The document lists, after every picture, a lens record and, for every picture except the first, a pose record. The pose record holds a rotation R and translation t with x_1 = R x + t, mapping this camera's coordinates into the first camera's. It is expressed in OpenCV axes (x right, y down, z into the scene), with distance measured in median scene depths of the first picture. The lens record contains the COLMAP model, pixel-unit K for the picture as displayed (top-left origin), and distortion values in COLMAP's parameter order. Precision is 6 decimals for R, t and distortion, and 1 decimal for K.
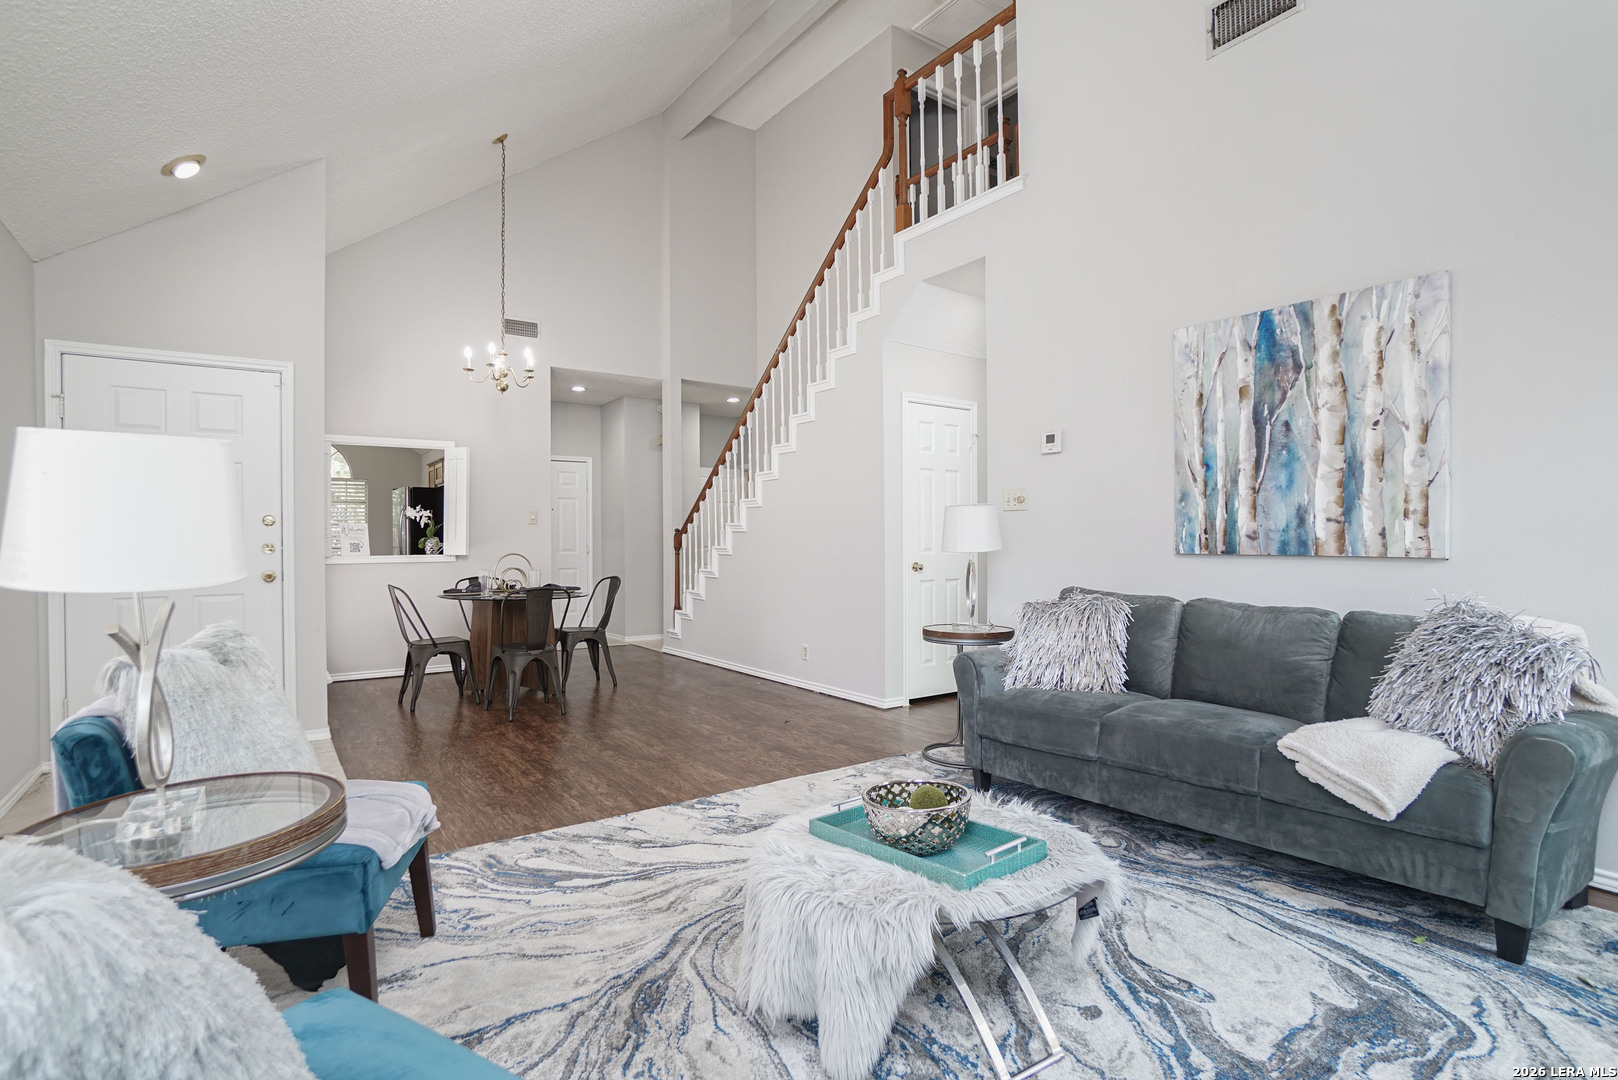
lens RADIAL K [[797.2, 0, 796.9], [0, 797.2, 540.7], [0, 0, 1]] dist [-0.054532, 0.026790]
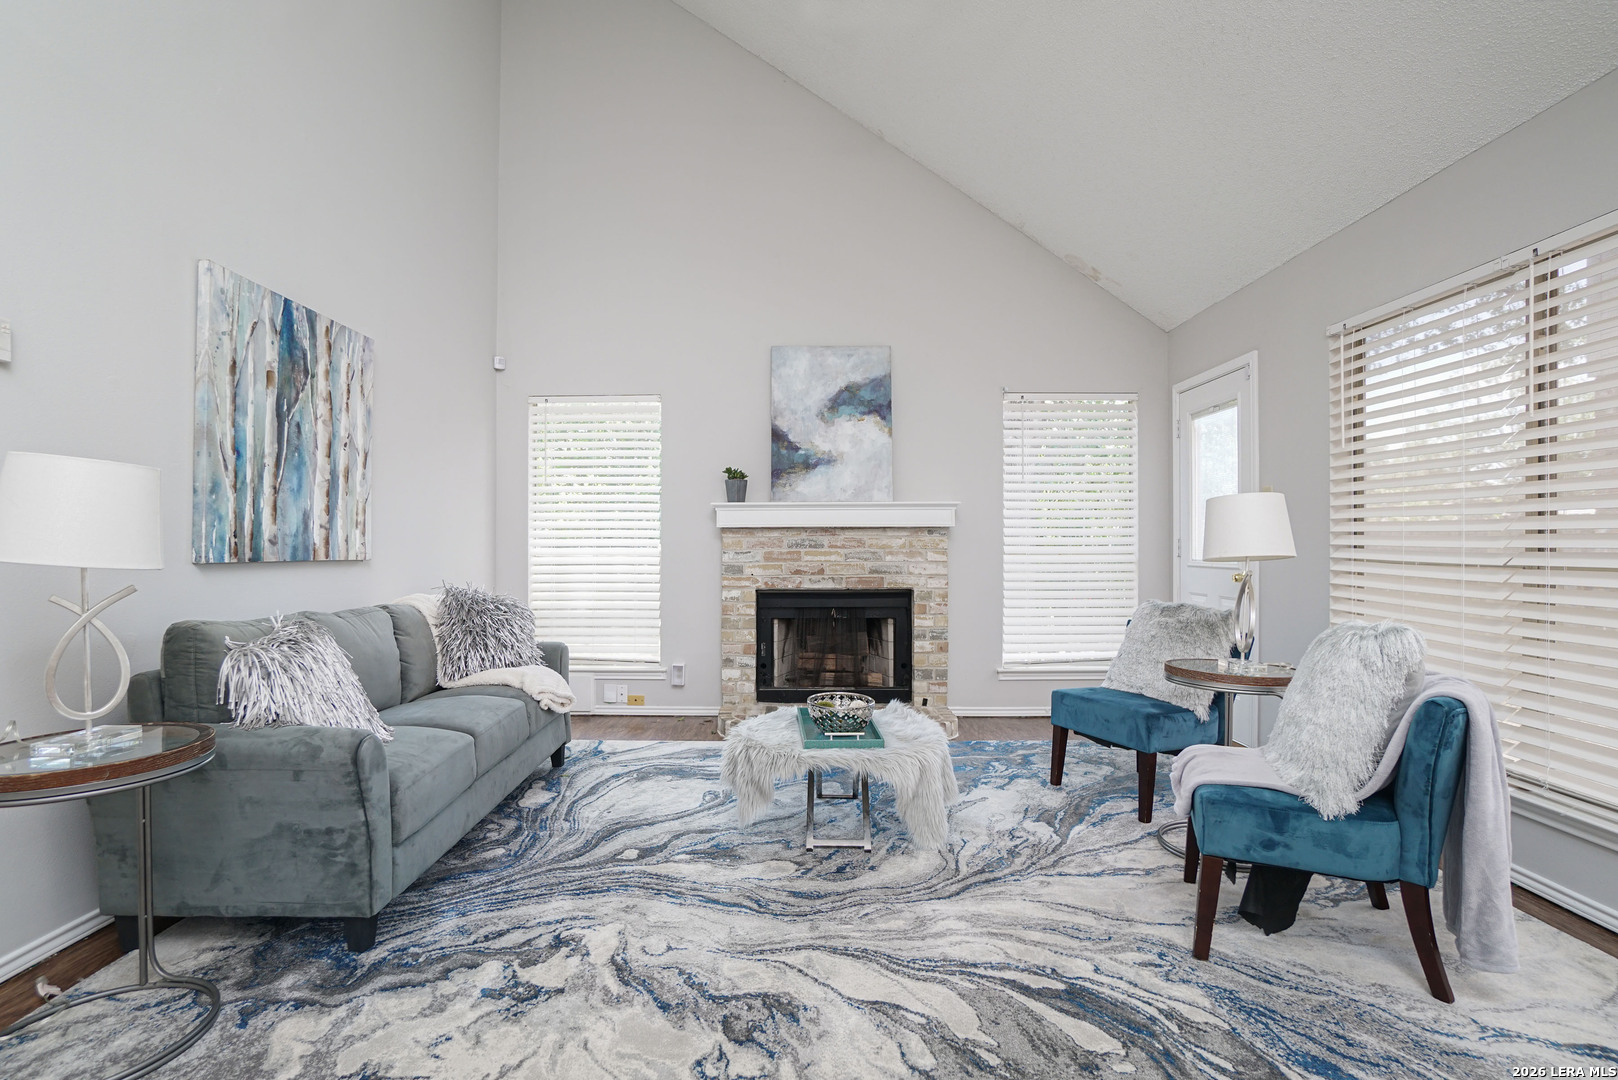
lens RADIAL K [[787.9, 0, 789.3], [0, 787.9, 545.9], [0, 0, 1]] dist [-0.054549, 0.026474]
pose [[-0.805168, 0.005043, 0.593026, -0.415833], [0.004315, 0.999987, -0.002645, 0.004747], [-0.593032, 0.000429, -0.805179, 1.358603]]
